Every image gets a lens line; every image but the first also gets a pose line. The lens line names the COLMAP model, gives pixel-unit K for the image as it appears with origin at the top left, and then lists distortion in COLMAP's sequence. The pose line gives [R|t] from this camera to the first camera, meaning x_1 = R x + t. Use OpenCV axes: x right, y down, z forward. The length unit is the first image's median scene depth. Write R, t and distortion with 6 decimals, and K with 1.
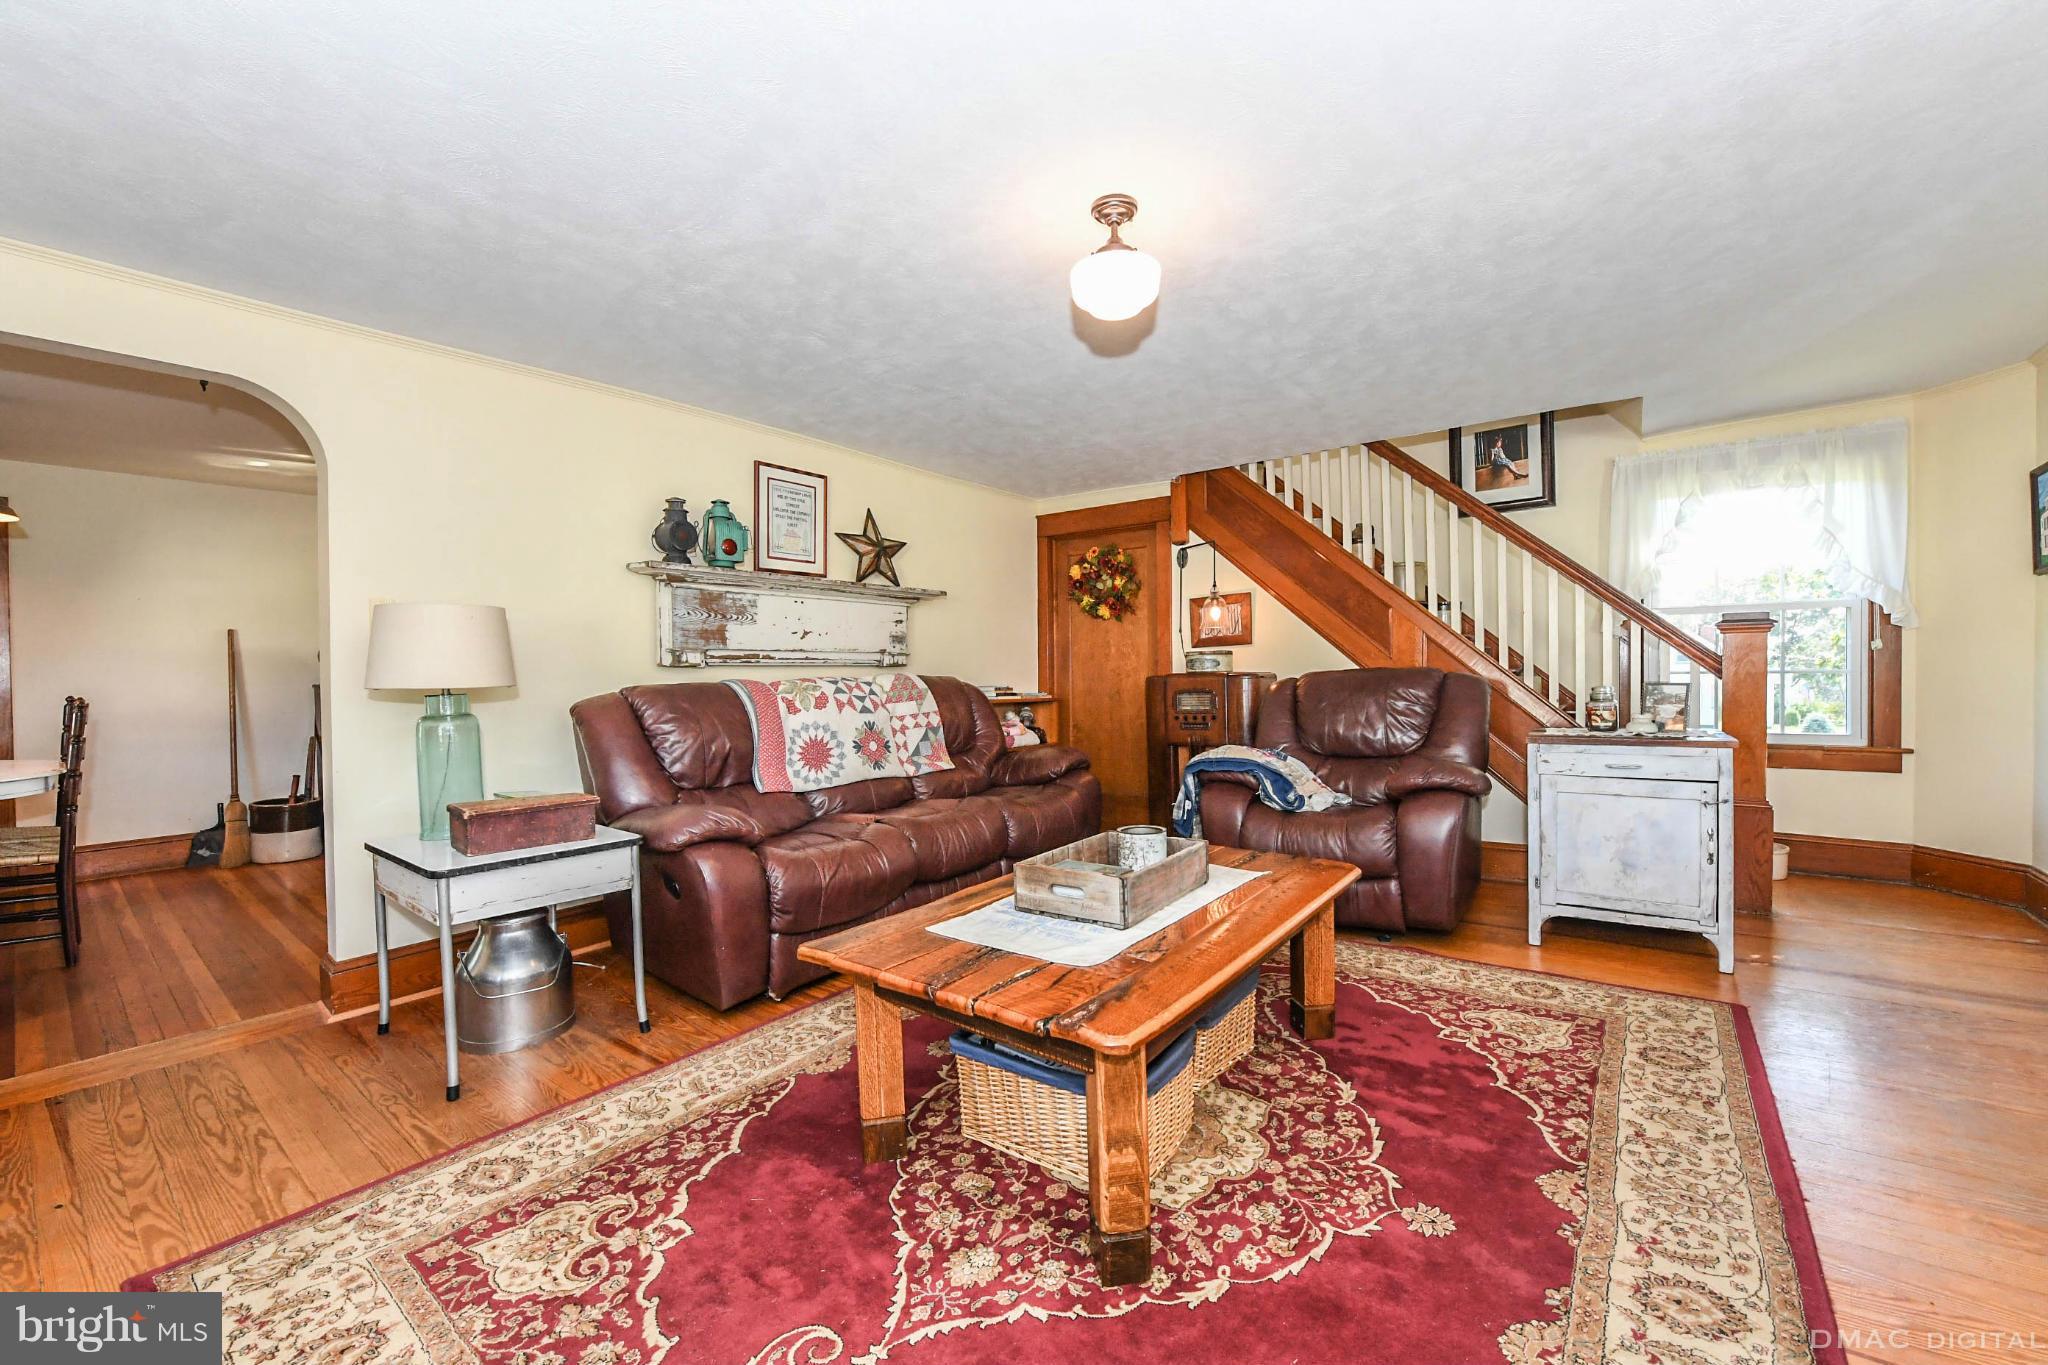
lens RADIAL K [[811.7, 0, 1023.0], [0, 811.7, 685.0], [0, 0, 1]] dist [-0.013753, -0.001773]
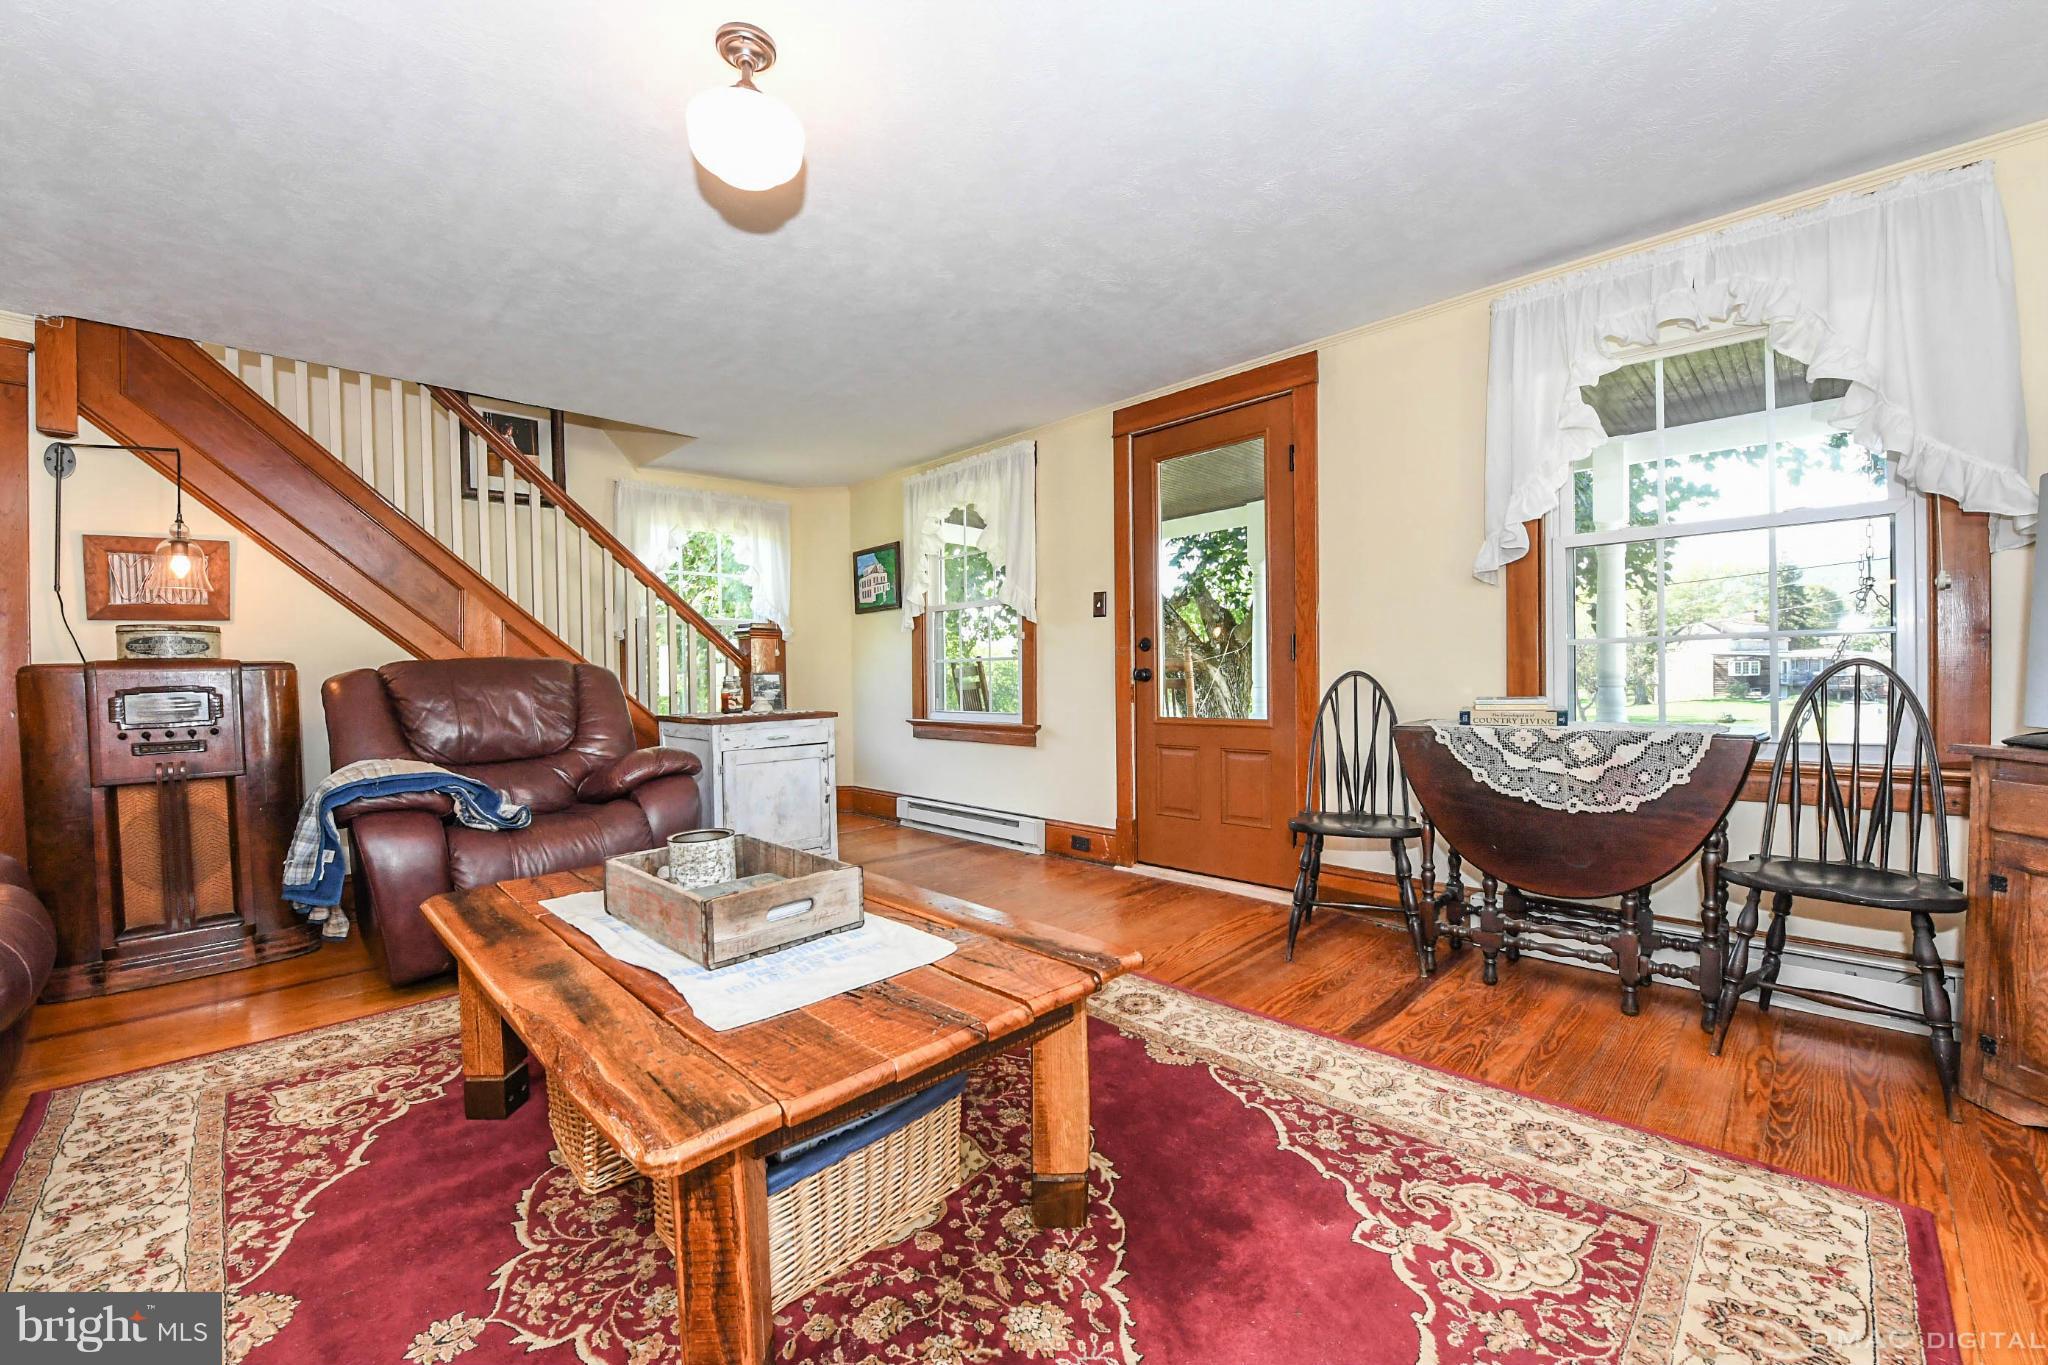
lens RADIAL K [[811.7, 0, 1023.7], [0, 811.7, 682.5], [0, 0, 1]] dist [-0.013753, -0.001773]
pose [[0.142242, 0.002908, 0.989828, -0.424210], [0.026226, 0.999634, -0.006705, 0.032966], [-0.989484, 0.026913, 0.142113, 0.425087]]
